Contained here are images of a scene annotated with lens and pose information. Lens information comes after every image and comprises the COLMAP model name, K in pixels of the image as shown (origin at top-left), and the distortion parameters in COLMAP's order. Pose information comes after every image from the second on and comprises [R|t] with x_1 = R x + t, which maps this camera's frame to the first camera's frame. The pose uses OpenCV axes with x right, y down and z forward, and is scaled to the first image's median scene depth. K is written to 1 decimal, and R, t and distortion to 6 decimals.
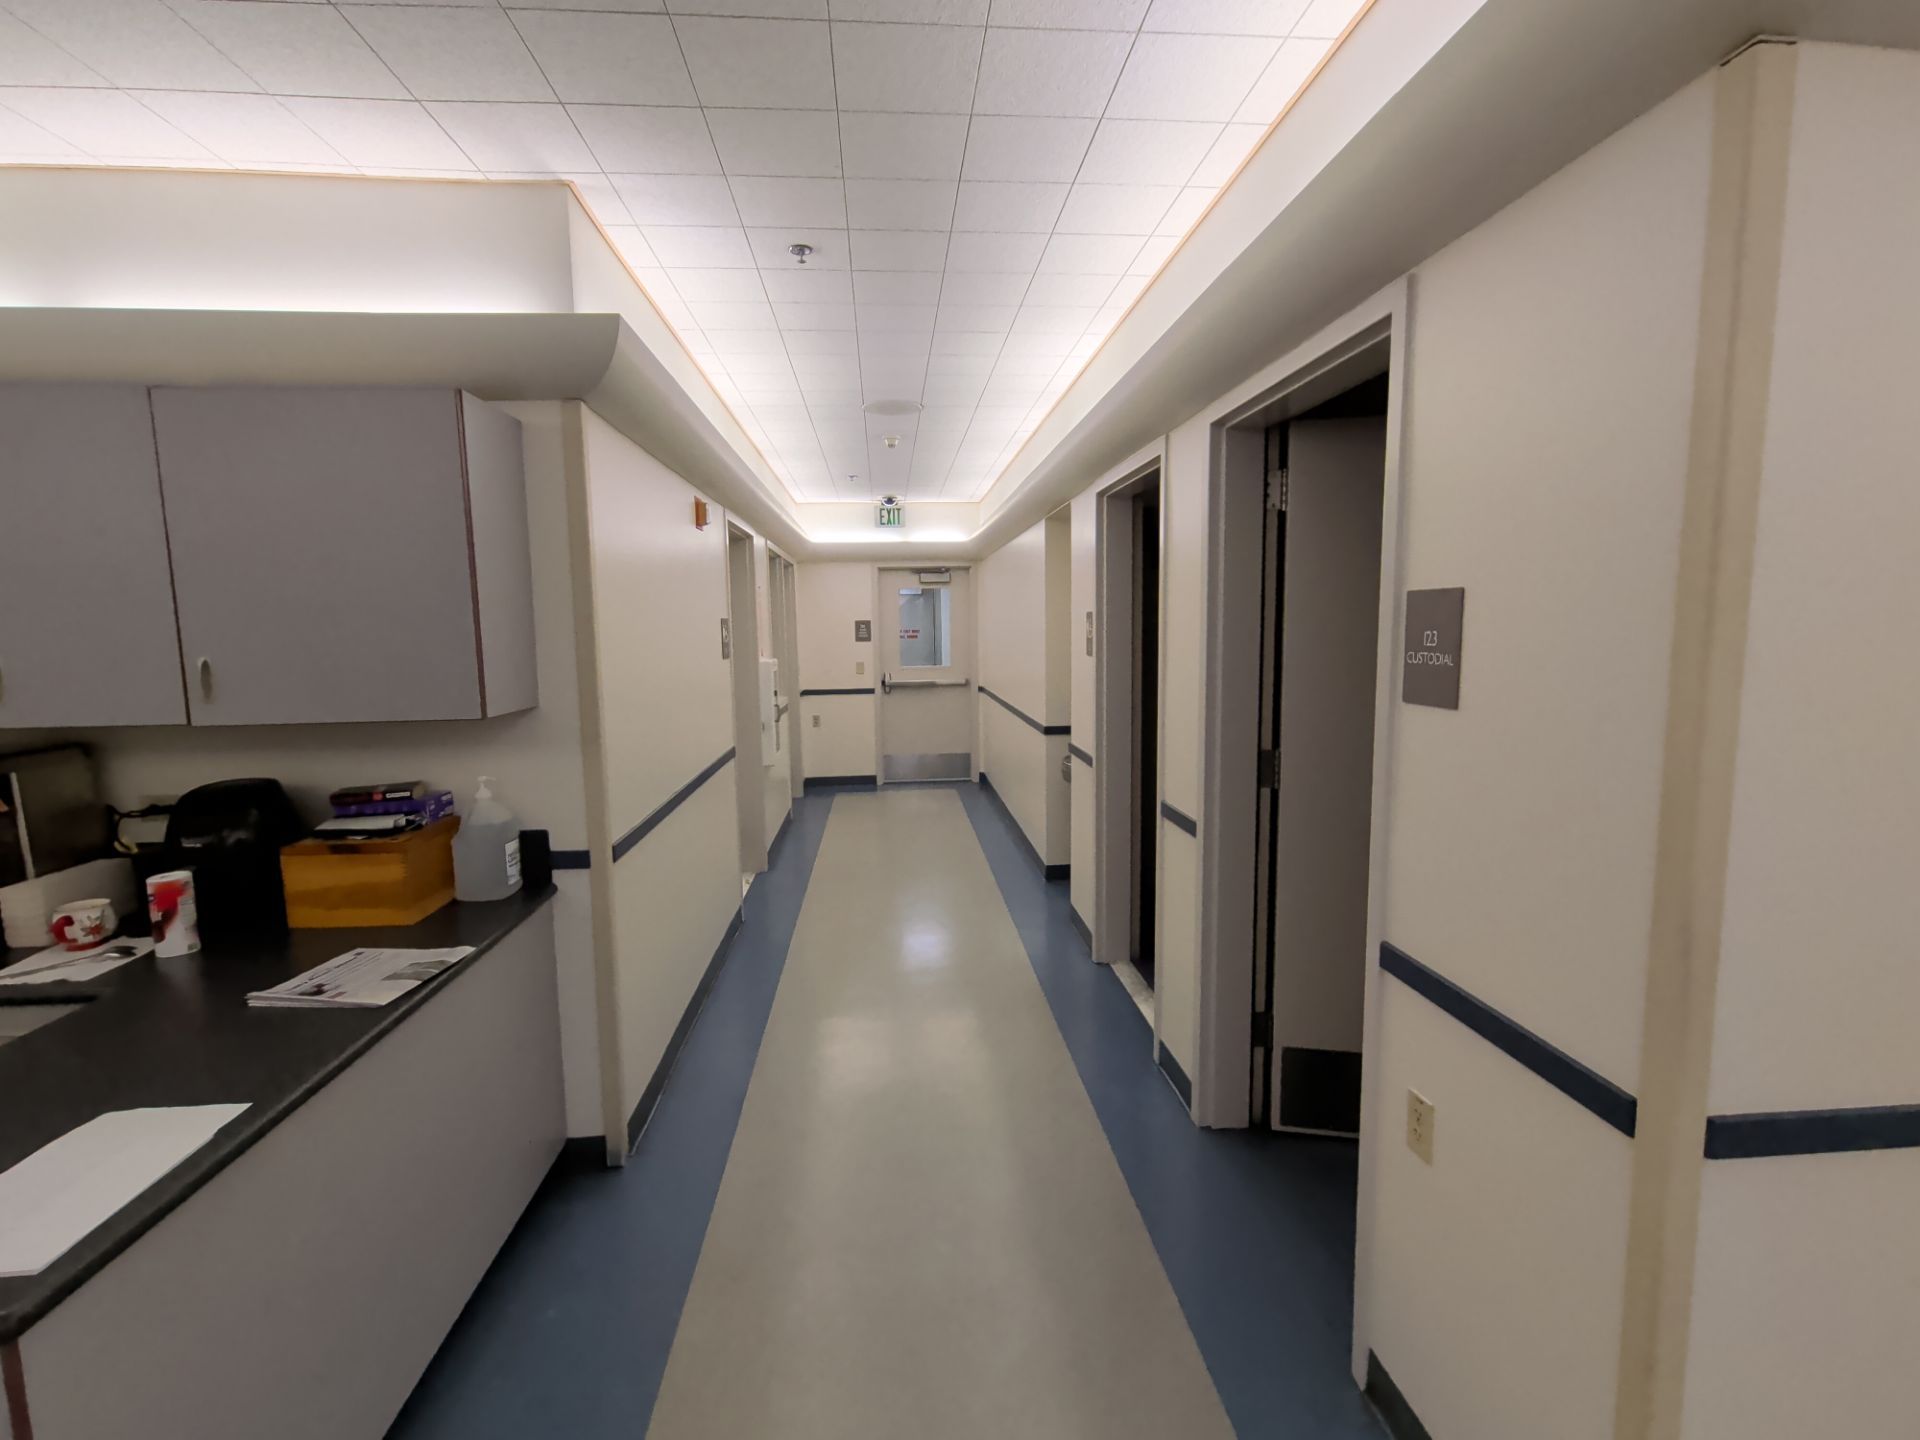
lens RADIAL K [[883.4, 0, 960.0], [0, 883.4, 720.0], [0, 0, 1]] dist [0.012312, 0.000021]
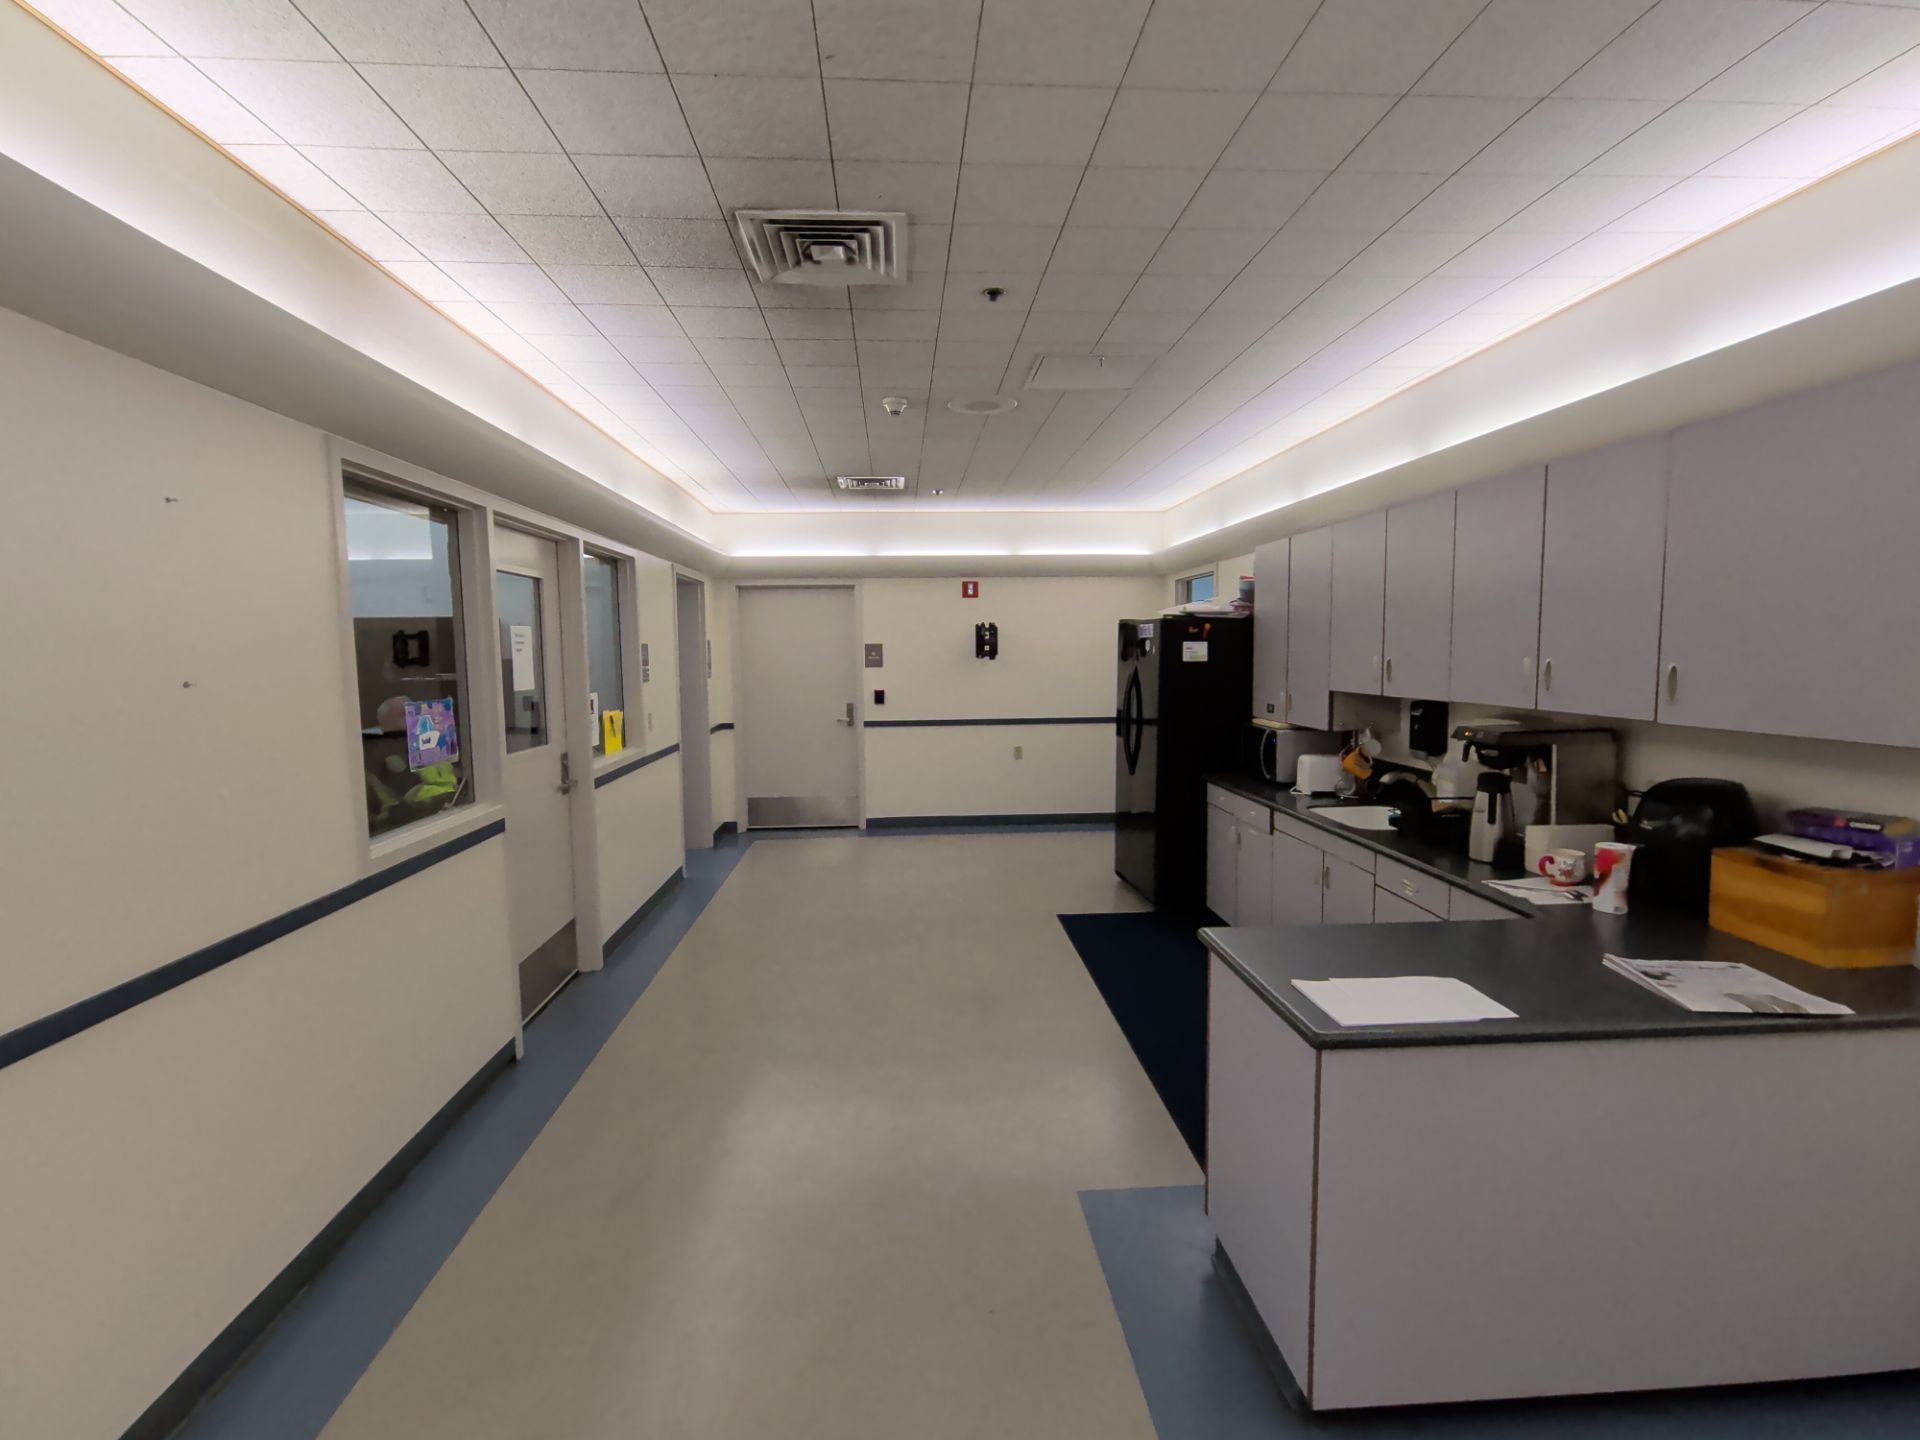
lens RADIAL K [[883.4, 0, 960.0], [0, 883.4, 720.0], [0, 0, 1]] dist [0.012312, 0.000021]
pose [[-0.008471, 0.096292, -0.995317, 0.278266], [-0.099659, 0.990316, 0.096657, -0.018047], [0.994986, 0.100011, 0.001207, 0.111700]]
